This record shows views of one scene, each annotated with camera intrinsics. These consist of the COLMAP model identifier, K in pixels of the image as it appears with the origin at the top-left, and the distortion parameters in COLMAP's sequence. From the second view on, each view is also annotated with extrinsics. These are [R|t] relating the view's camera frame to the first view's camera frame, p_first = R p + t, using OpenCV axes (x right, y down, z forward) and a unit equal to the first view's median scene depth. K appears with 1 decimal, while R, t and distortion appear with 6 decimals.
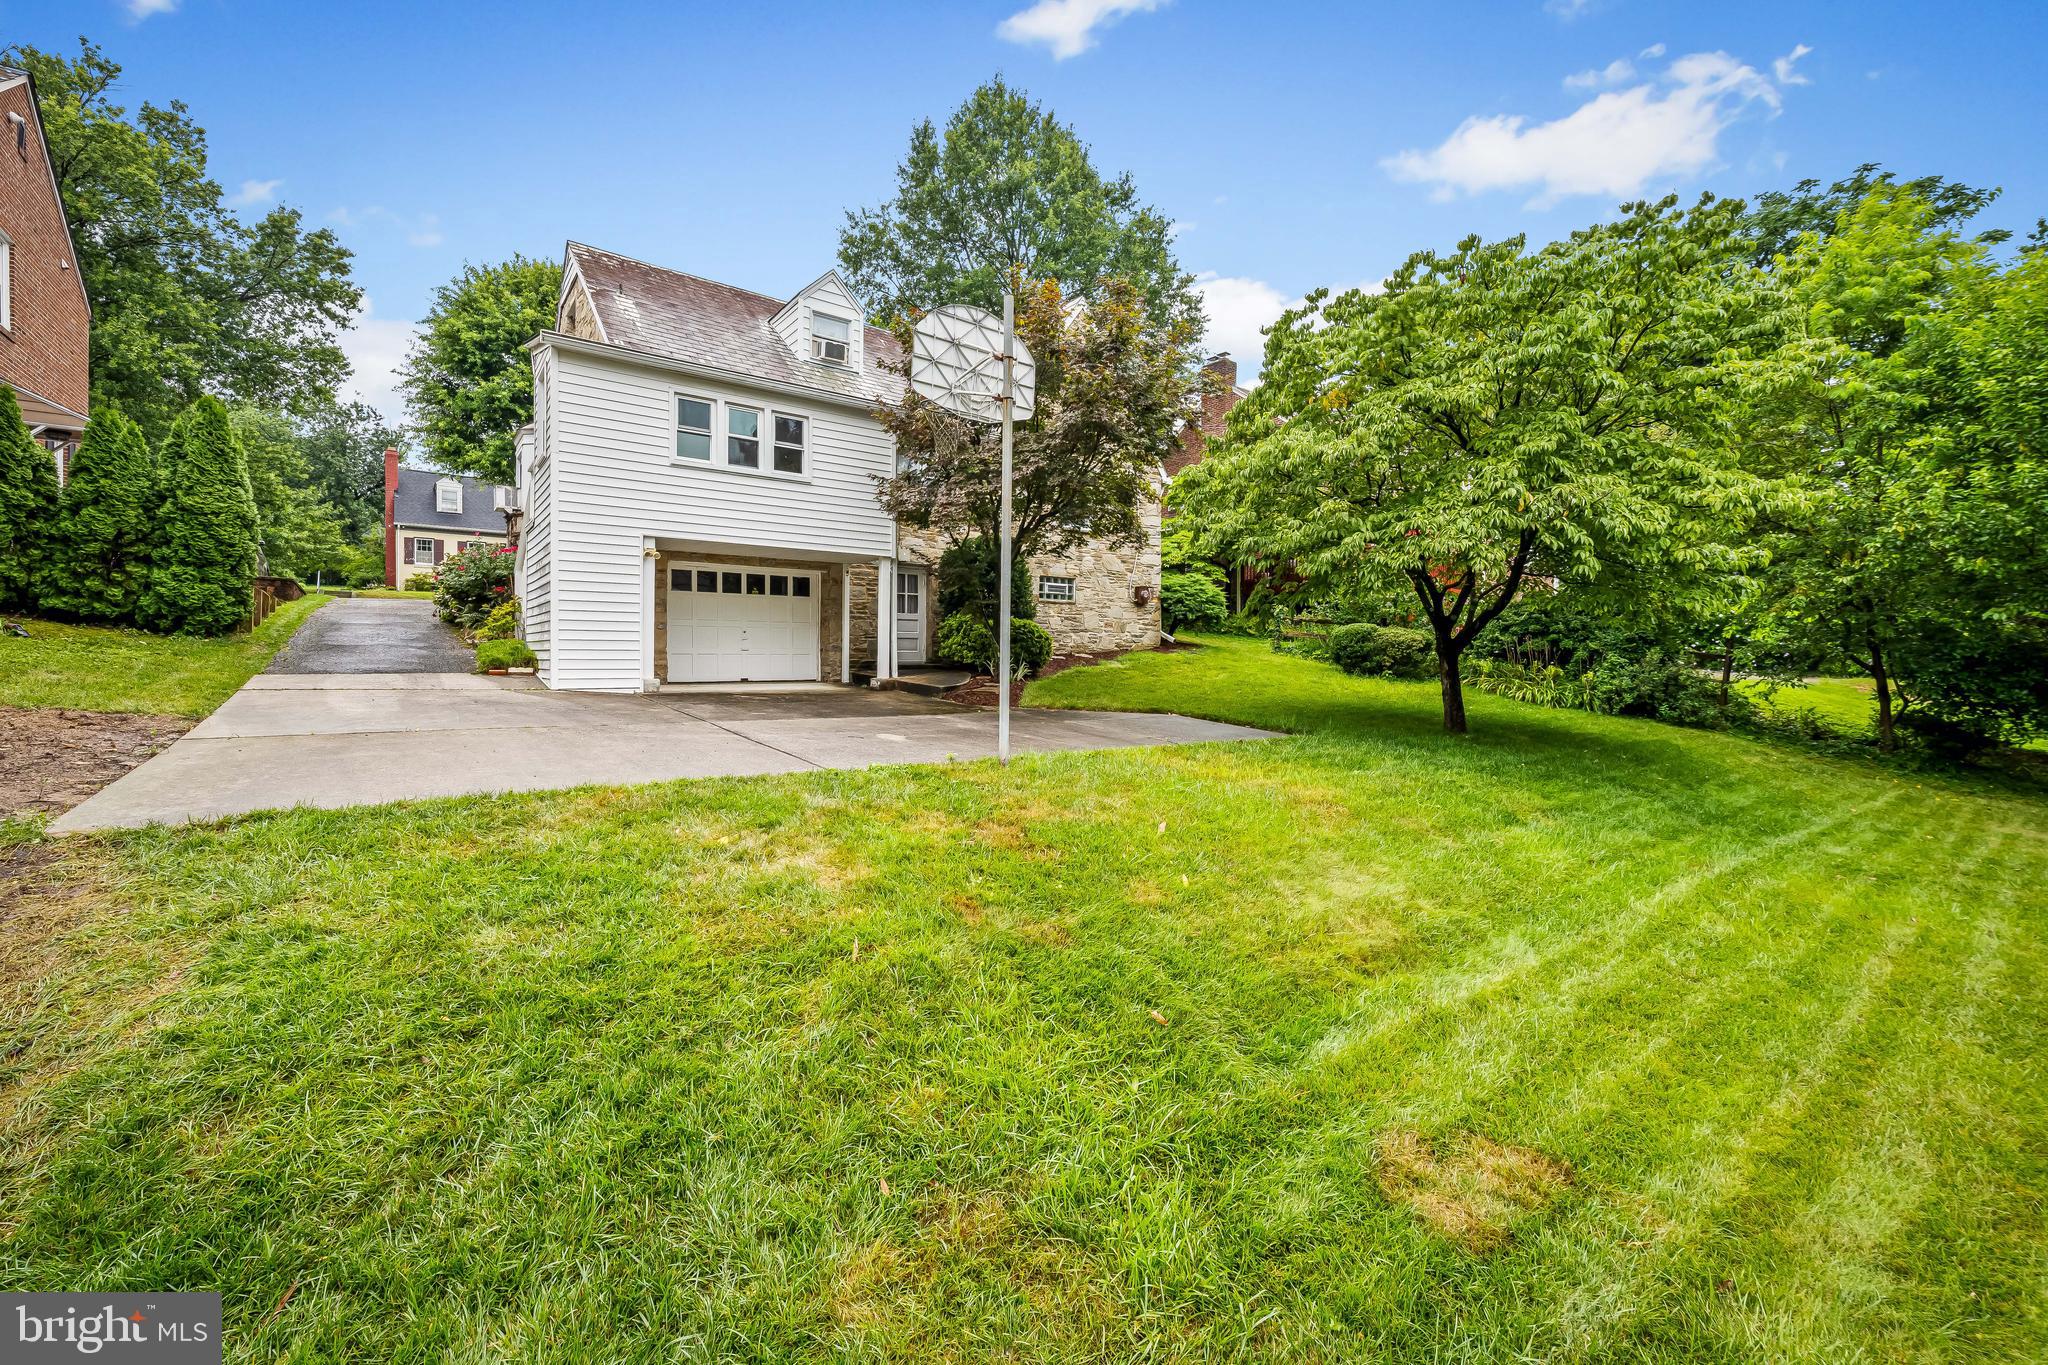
lens RADIAL K [[830.1, 0, 1030.6], [0, 830.1, 675.2], [0, 0, 1]] dist [0.004435, 0.000438]
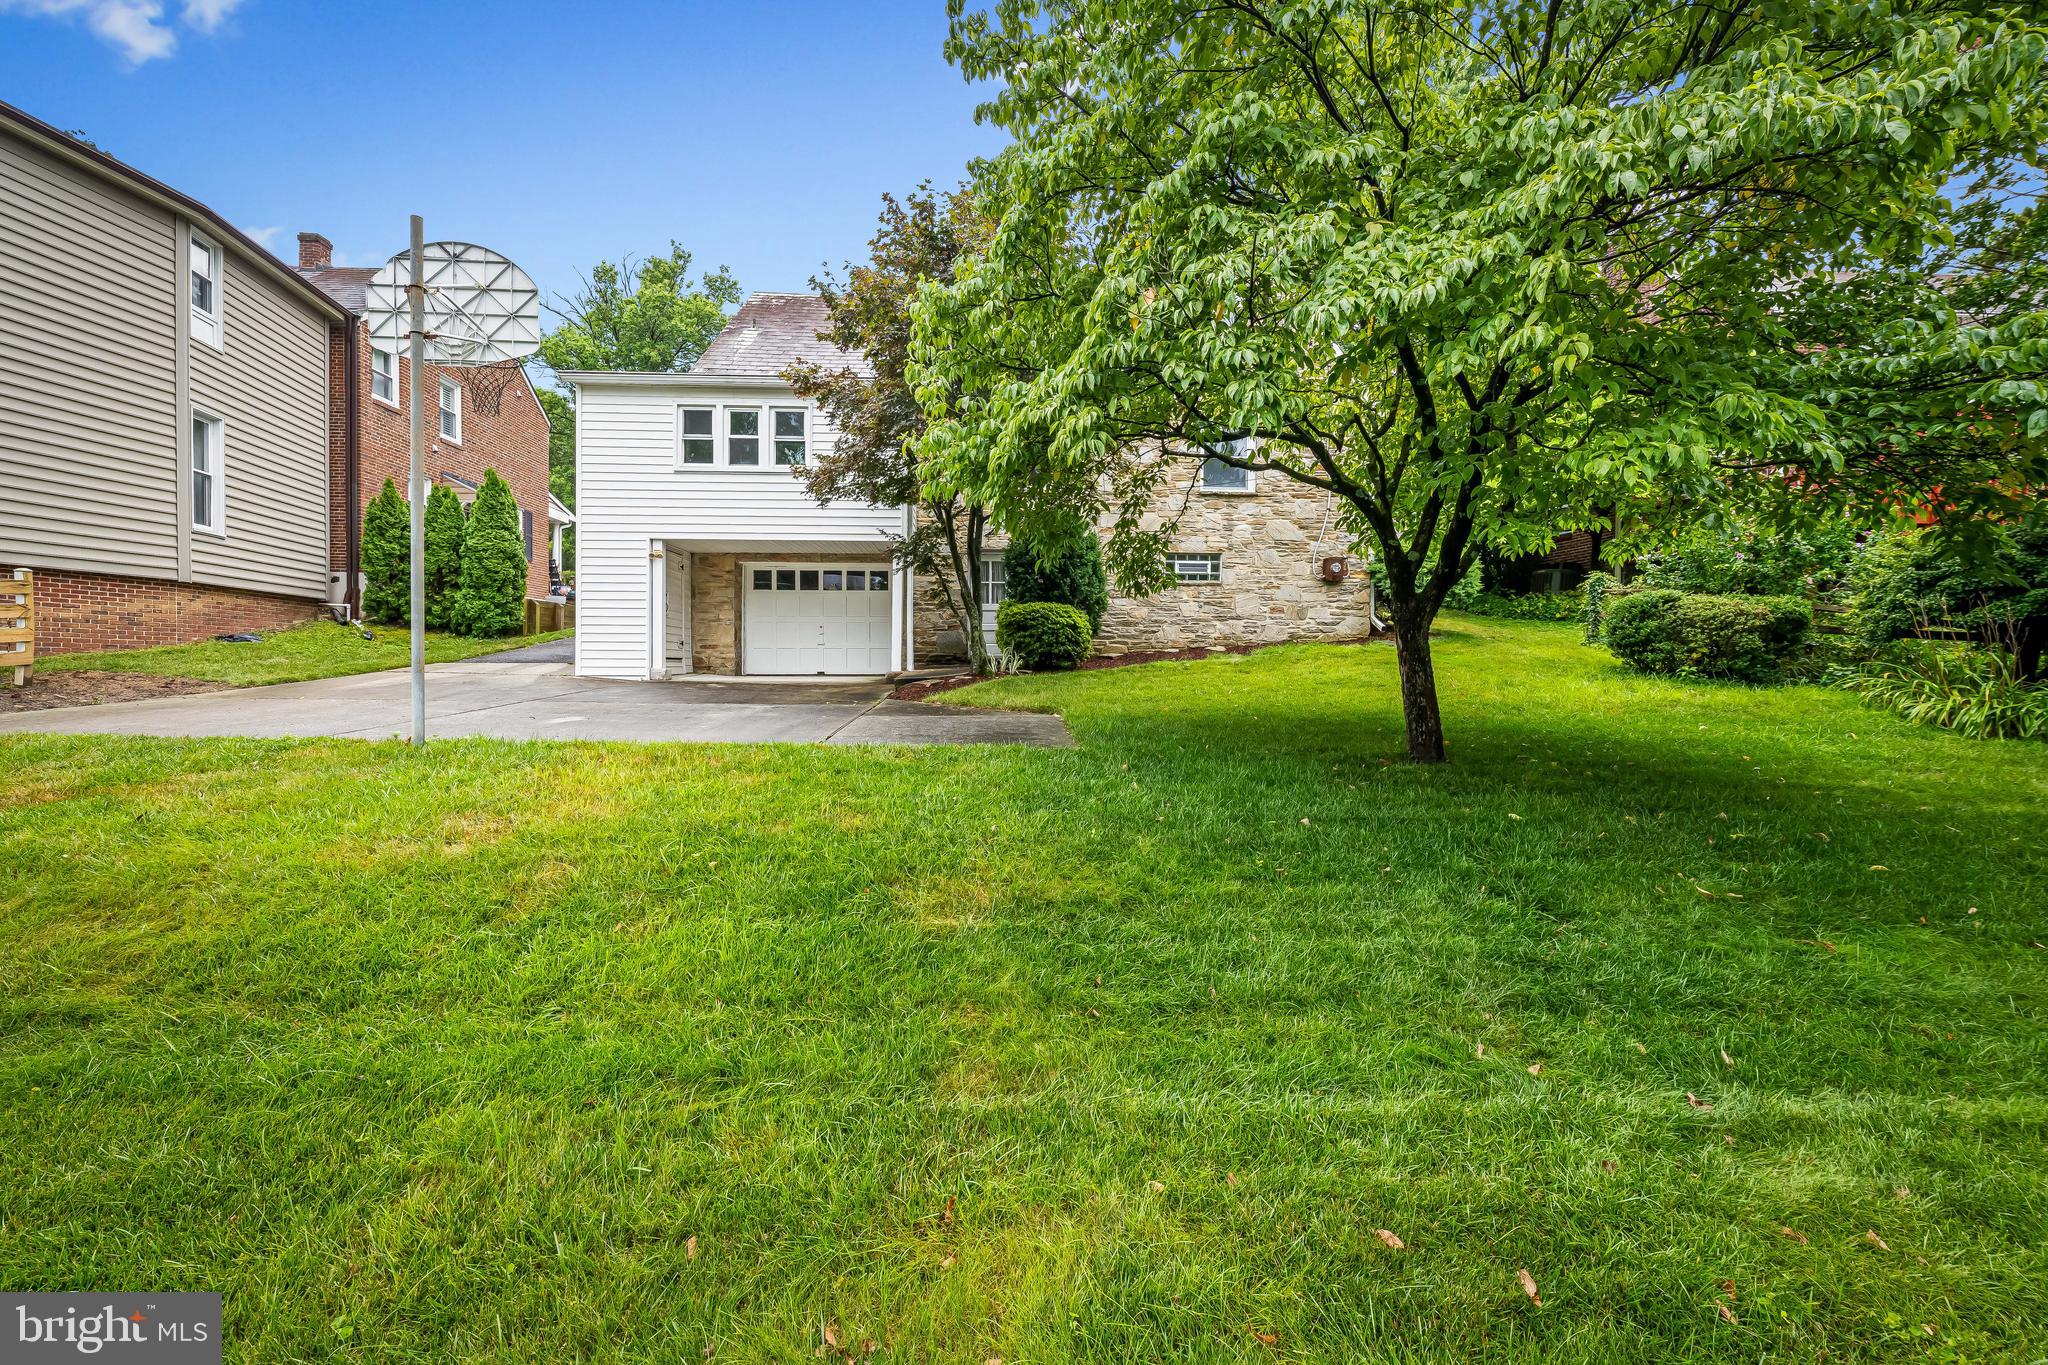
lens RADIAL K [[830.1, 0, 1024.2], [0, 830.1, 680.9], [0, 0, 1]] dist [0.004435, 0.000438]
pose [[0.827716, 0.010864, -0.561042, 0.503058], [-0.011167, 0.999933, 0.002887, 0.009995], [0.561036, 0.003875, 0.827782, 0.324789]]
